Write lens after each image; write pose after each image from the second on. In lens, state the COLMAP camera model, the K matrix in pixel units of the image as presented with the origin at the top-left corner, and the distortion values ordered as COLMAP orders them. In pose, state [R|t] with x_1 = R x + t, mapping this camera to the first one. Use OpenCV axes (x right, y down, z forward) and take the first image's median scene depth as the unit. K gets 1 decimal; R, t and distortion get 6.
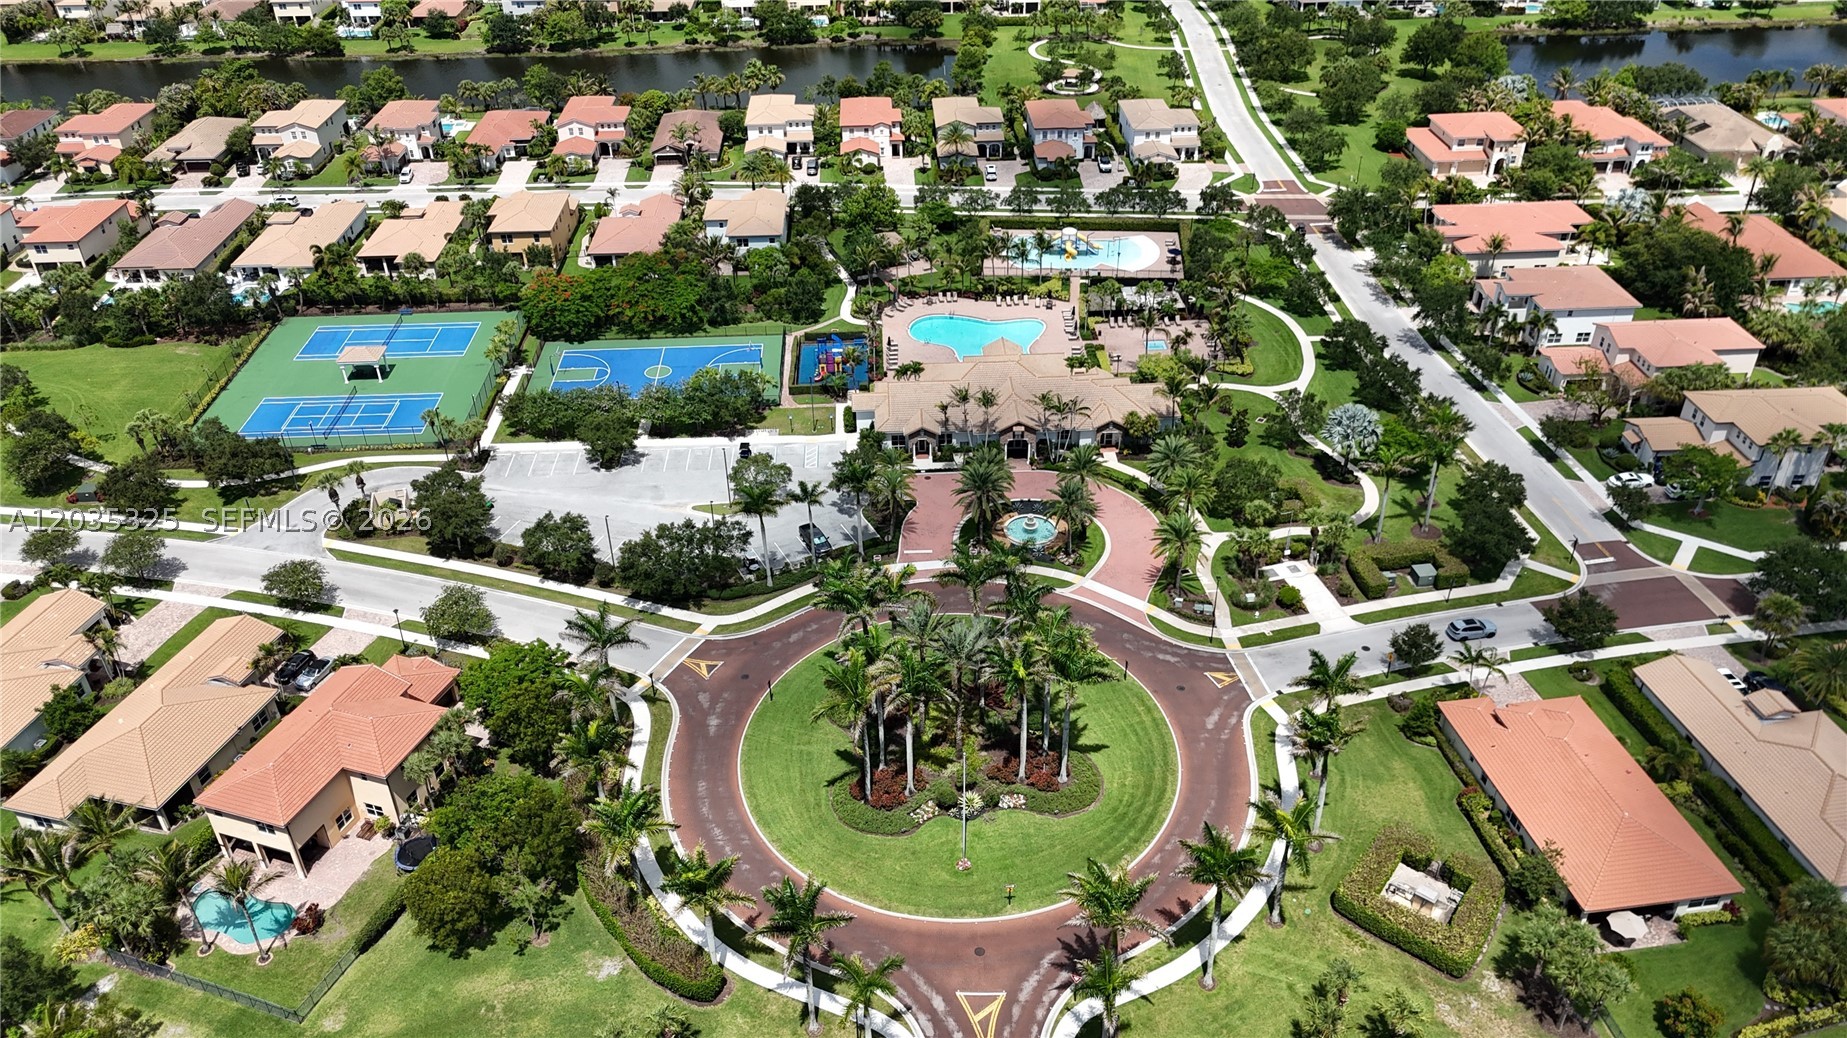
lens RADIAL K [[1356.5, 0, 921.0], [0, 1356.5, 510.9], [0, 0, 1]] dist [0.039557, -0.039779]
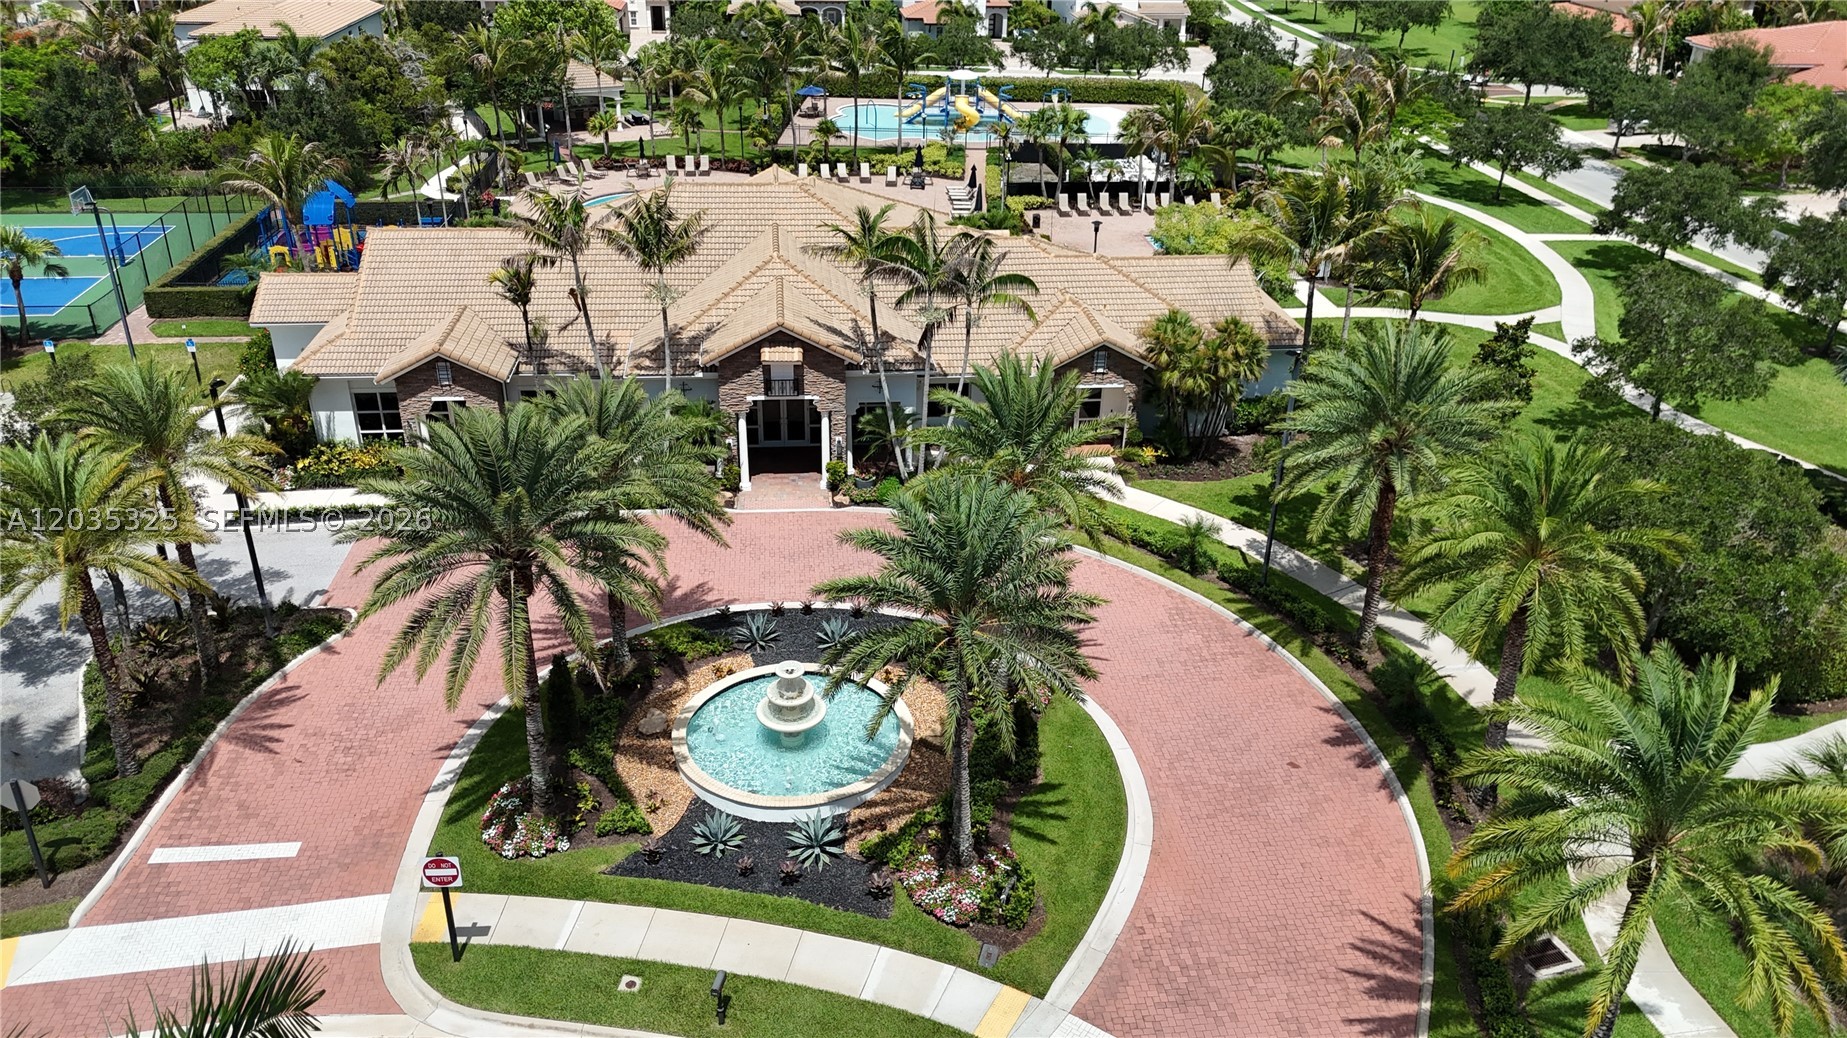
lens RADIAL K [[1356.5, 0, 932.0], [0, 1356.5, 519.5], [0, 0, 1]] dist [0.039557, -0.039779]
pose [[0.996802, 0.003087, 0.079851, 0.070535], [0.005211, 0.994615, -0.103511, 0.001780], [-0.079741, 0.103596, 0.991418, 0.629991]]
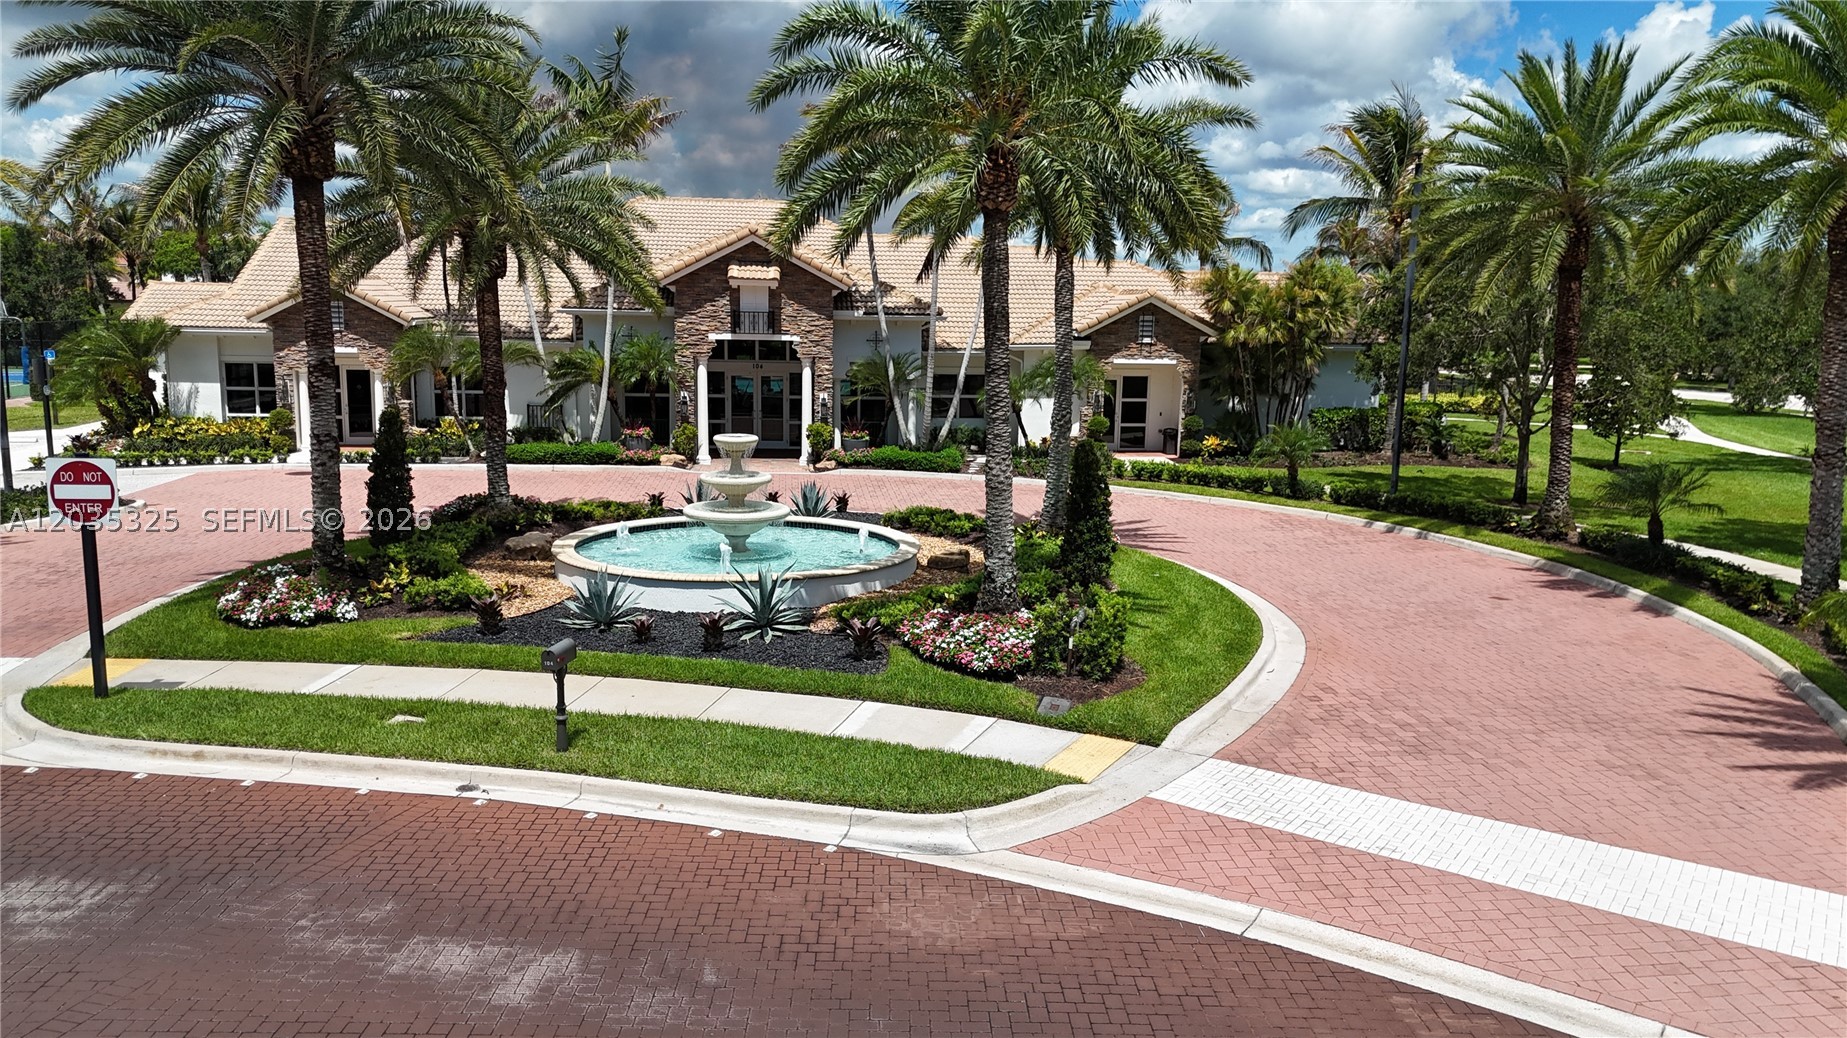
lens RADIAL K [[1356.5, 0, 927.6], [0, 1356.5, 528.6], [0, 0, 1]] dist [0.039557, -0.039779]
pose [[0.997231, 0.022803, 0.070781, 0.074970], [0.007969, 0.913574, -0.406593, 0.060320], [-0.073935, 0.406032, 0.910863, 0.705041]]
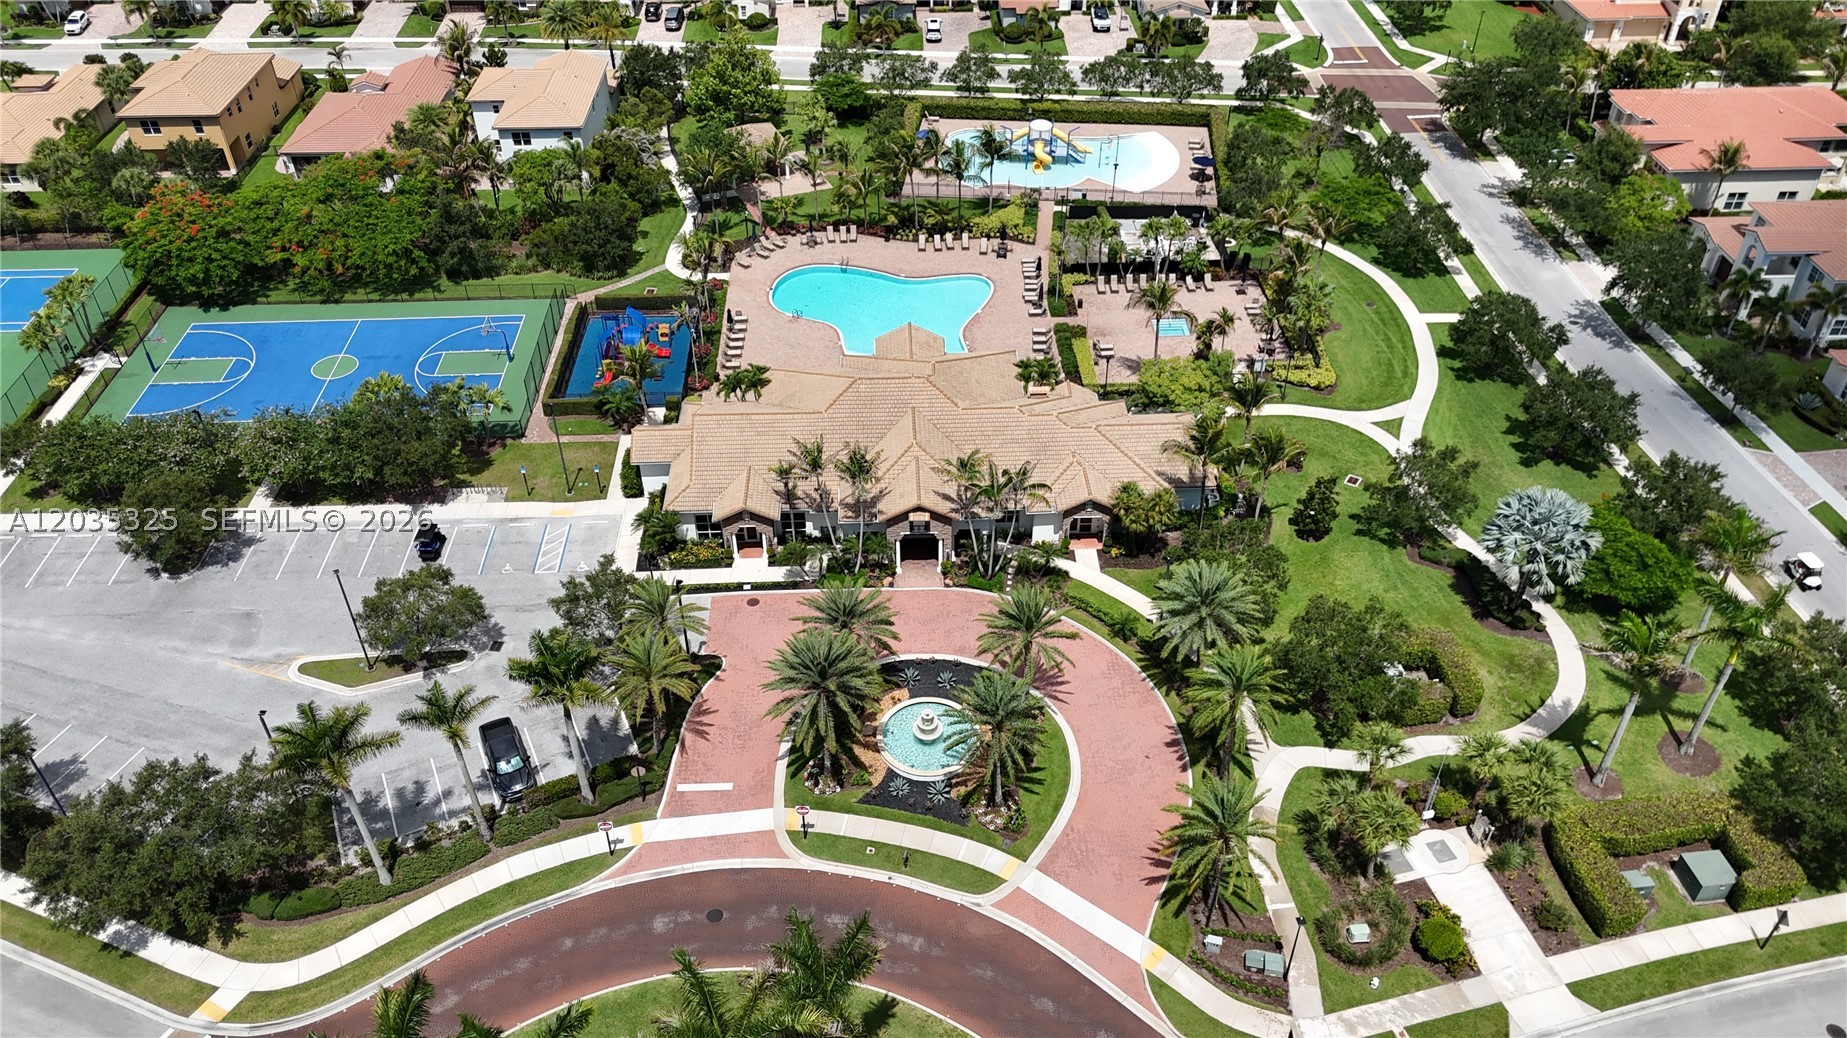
lens RADIAL K [[1356.5, 0, 928.3], [0, 1356.5, 517.3], [0, 0, 1]] dist [0.039557, -0.039779]
pose [[0.999930, 0.009614, 0.006938, 0.062898], [-0.010255, 0.995021, 0.099141, -0.099321], [-0.005951, -0.099205, 0.995049, 0.400675]]
